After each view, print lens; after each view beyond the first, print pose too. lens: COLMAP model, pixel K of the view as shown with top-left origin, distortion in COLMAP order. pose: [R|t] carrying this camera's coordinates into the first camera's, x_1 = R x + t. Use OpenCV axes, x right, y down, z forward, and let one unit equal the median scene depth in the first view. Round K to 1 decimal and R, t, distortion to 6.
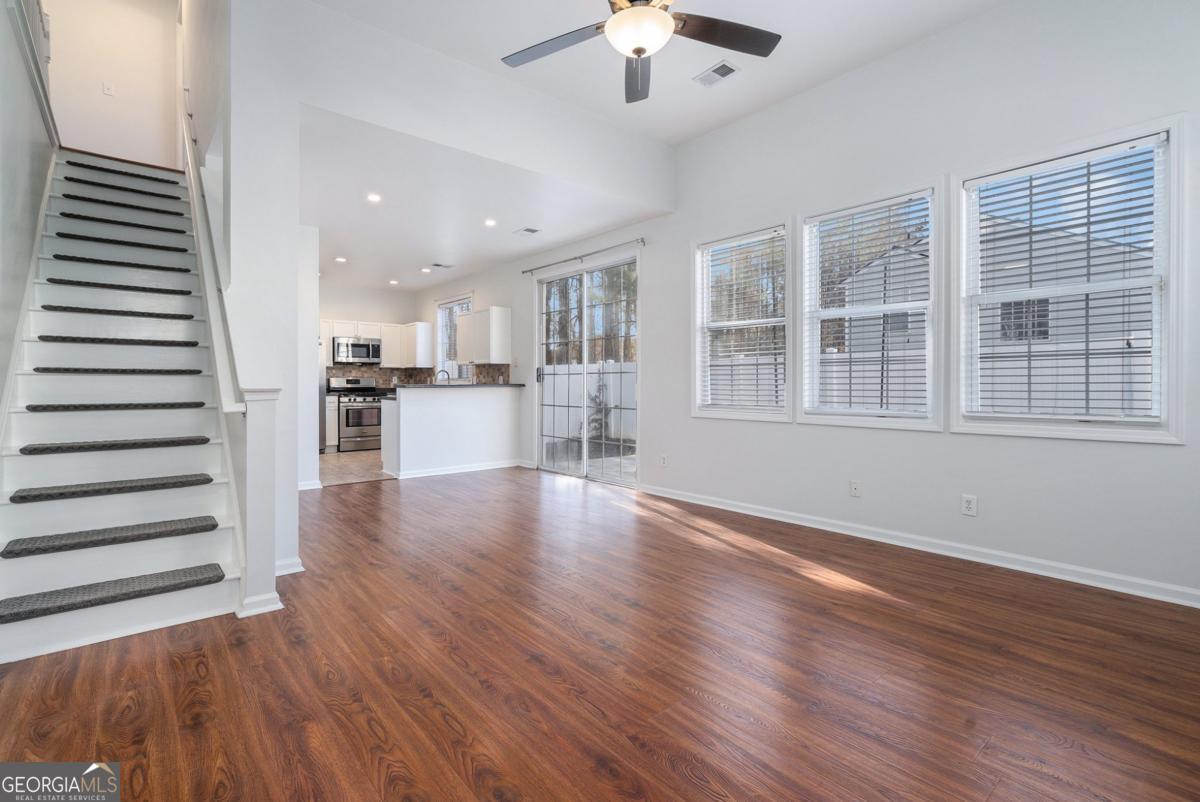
lens RADIAL K [[553.0, 0, 603.9], [0, 553.0, 388.0], [0, 0, 1]] dist [0.002117, 0.000687]
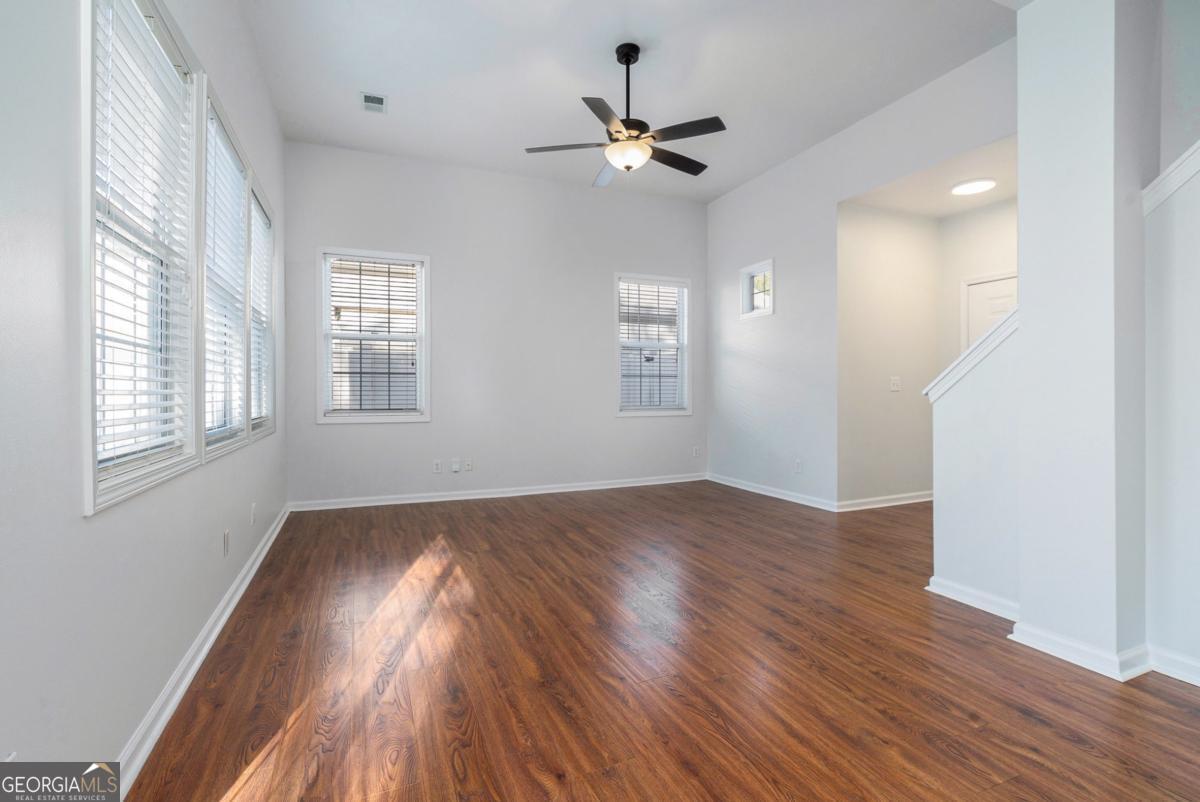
lens RADIAL K [[553.0, 0, 601.8], [0, 553.0, 391.5], [0, 0, 1]] dist [0.002117, 0.000687]
pose [[-0.953344, 0.001954, 0.301879, -0.261582], [0.005801, 0.999913, 0.011850, -0.015439], [-0.301830, 0.013049, -0.953272, 2.007412]]
